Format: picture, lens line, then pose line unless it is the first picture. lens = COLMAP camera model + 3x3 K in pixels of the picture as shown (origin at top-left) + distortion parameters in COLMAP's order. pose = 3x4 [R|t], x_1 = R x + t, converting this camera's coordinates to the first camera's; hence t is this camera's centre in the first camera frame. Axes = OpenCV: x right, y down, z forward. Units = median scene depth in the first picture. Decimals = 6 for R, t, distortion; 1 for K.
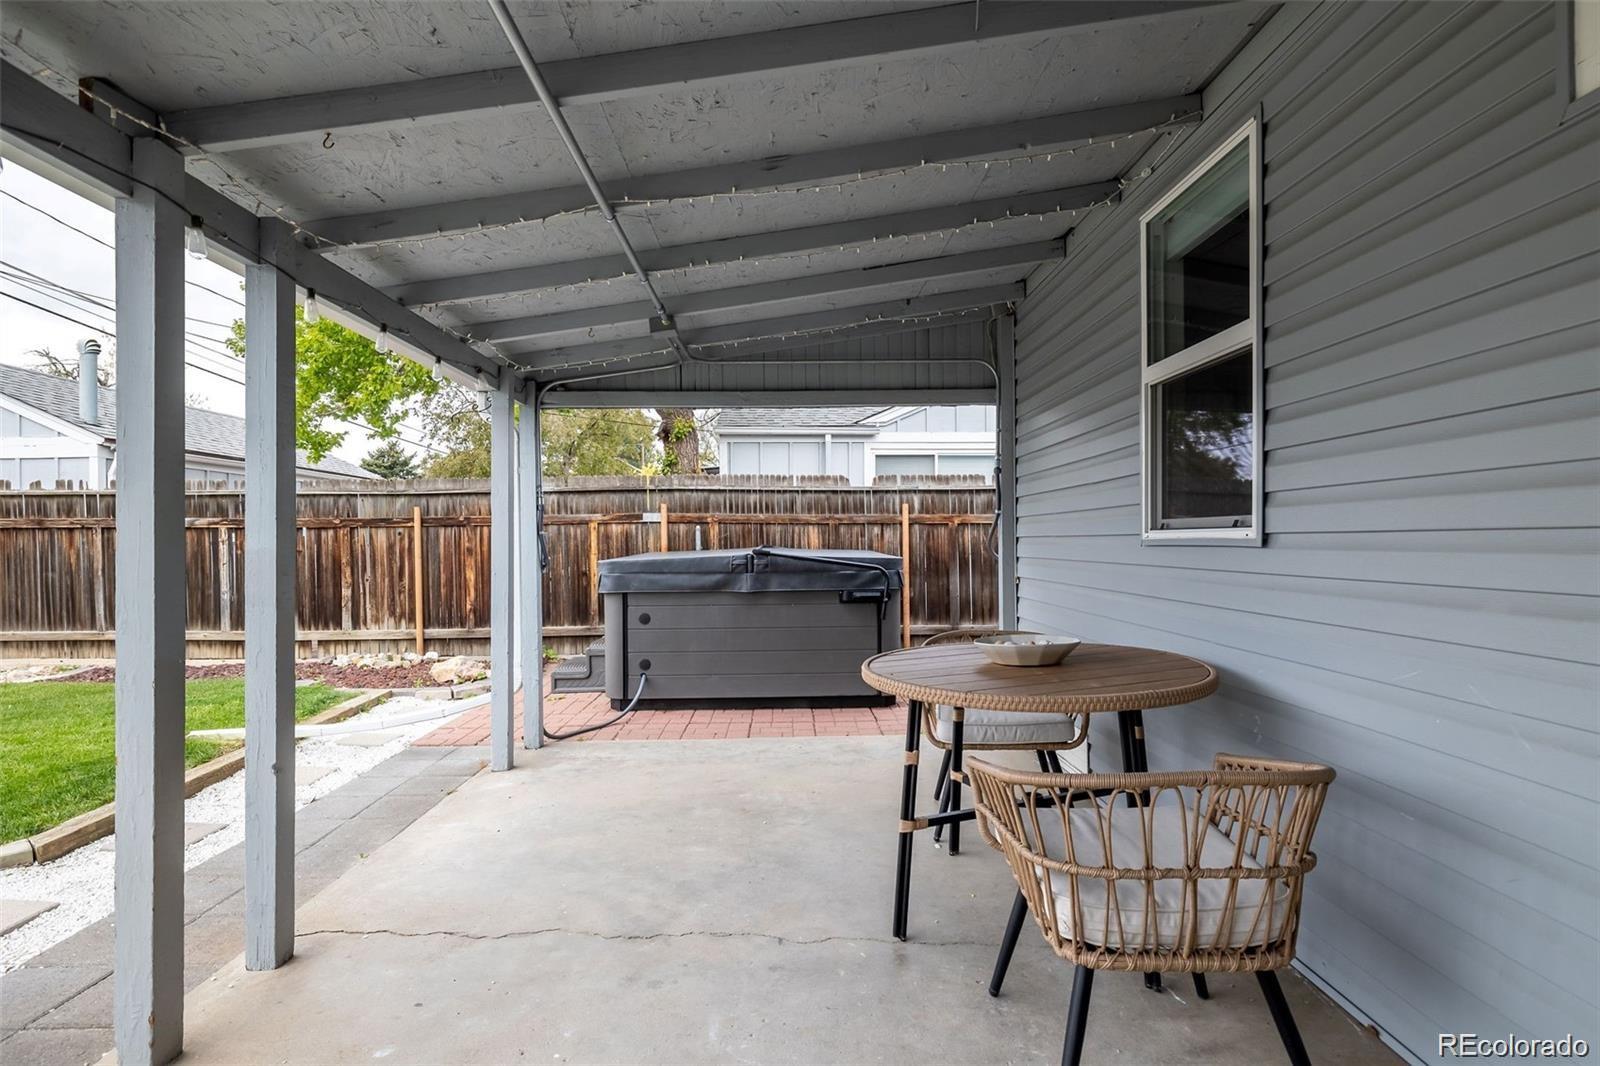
lens RADIAL K [[834.6, 0, 790.4], [0, 834.6, 525.5], [0, 0, 1]] dist [-0.003799, -0.000373]
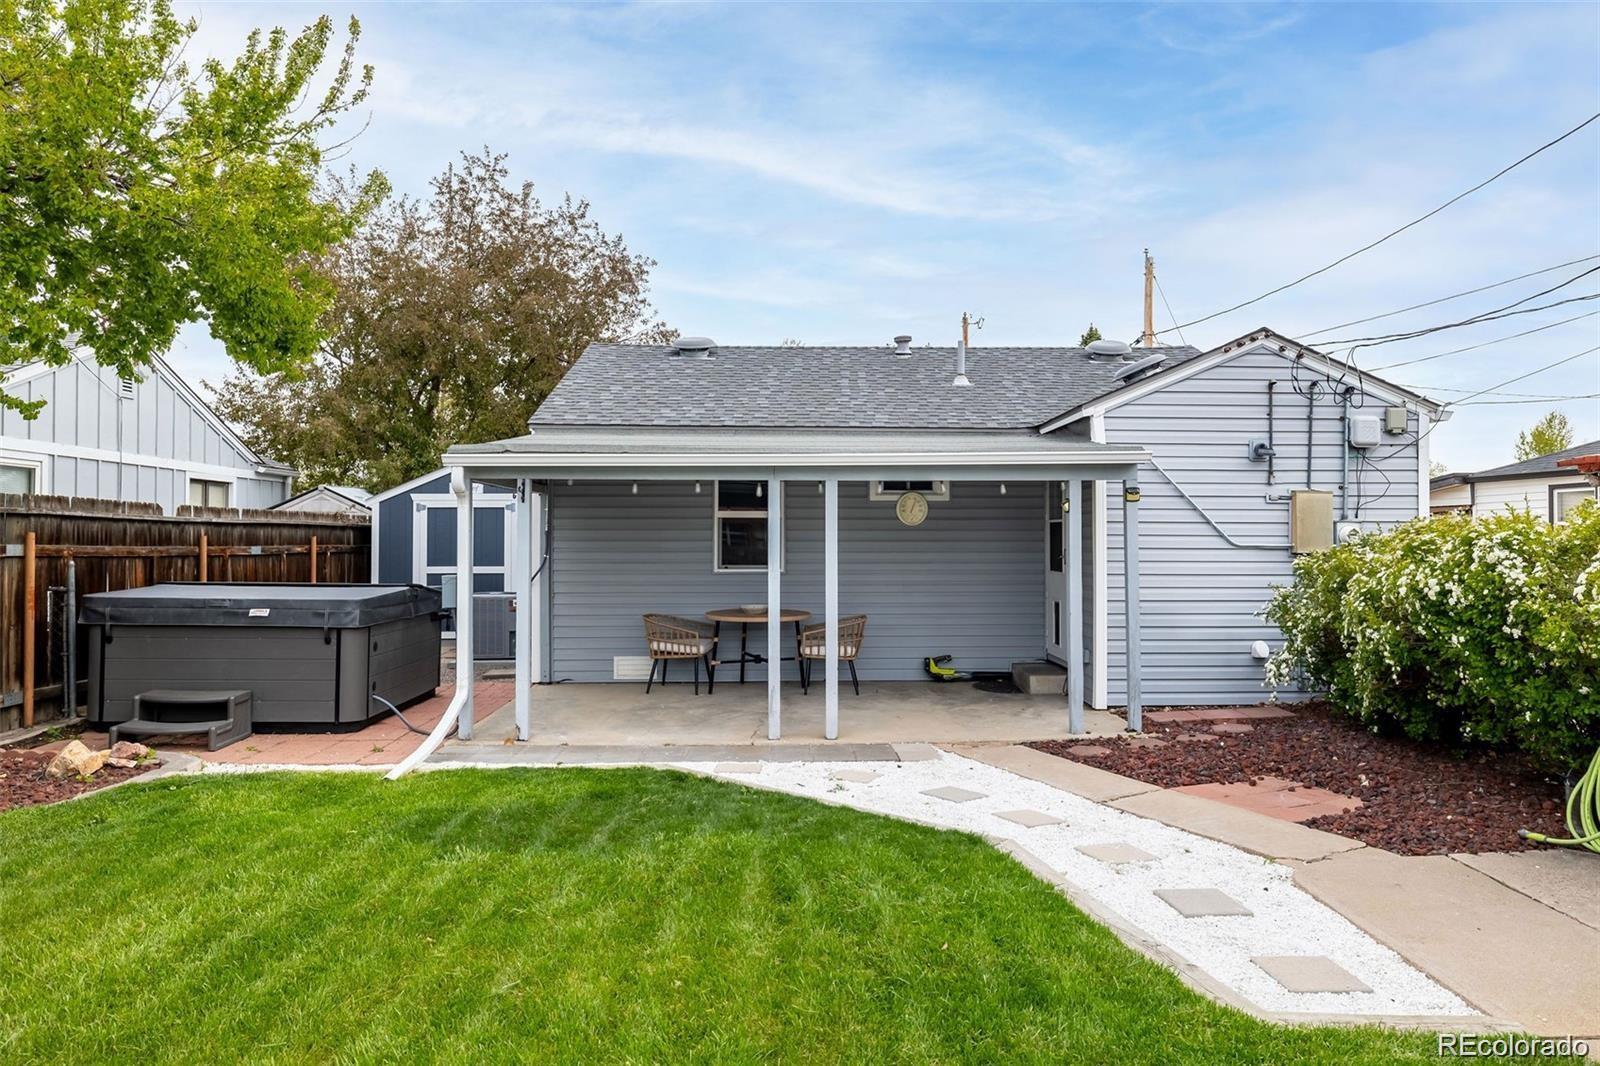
lens RADIAL K [[1011.1, 0, 804.4], [0, 1011.1, 535.7], [0, 0, 1]] dist [0.000827, -0.000777]
pose [[-0.015185, 0.013212, 0.999797, -1.074093], [0.000330, 0.999913, -0.013208, -0.010231], [-0.999885, 0.000129, -0.015188, 0.301505]]
